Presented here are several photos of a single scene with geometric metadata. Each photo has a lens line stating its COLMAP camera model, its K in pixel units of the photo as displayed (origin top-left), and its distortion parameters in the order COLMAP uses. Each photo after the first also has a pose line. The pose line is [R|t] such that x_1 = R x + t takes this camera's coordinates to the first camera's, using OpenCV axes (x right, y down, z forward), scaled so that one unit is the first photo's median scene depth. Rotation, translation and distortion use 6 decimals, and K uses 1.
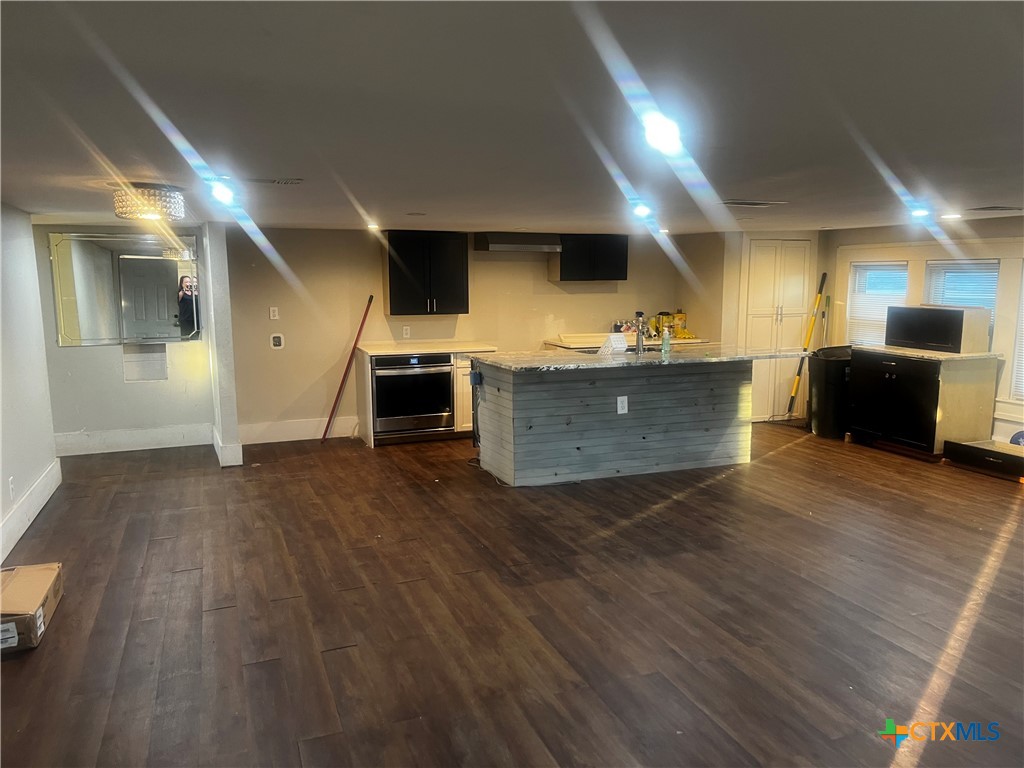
lens RADIAL K [[769.7, 0, 511.5], [0, 769.7, 387.7], [0, 0, 1]] dist [0.002352, -0.004095]
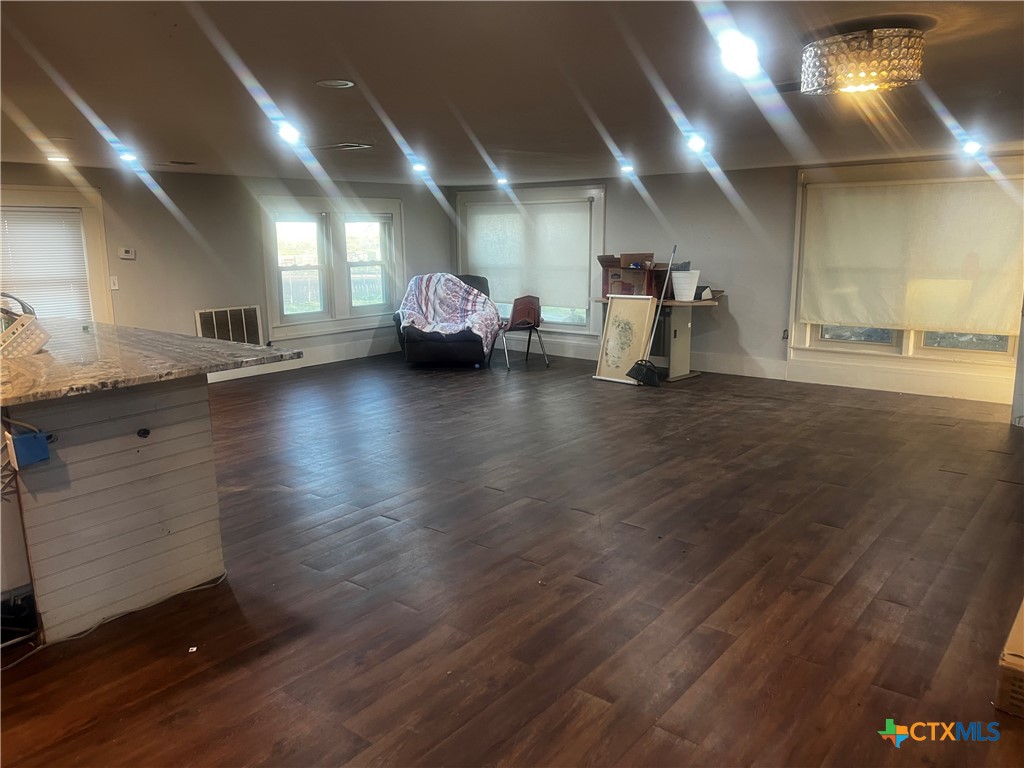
lens RADIAL K [[769.7, 0, 511.1], [0, 769.7, 382.5], [0, 0, 1]] dist [0.002352, -0.004095]
pose [[-0.483128, -0.167968, 0.859287, -1.017621], [0.137909, 0.954576, 0.264133, -0.239461], [-0.864621, 0.246113, -0.438018, 1.779608]]
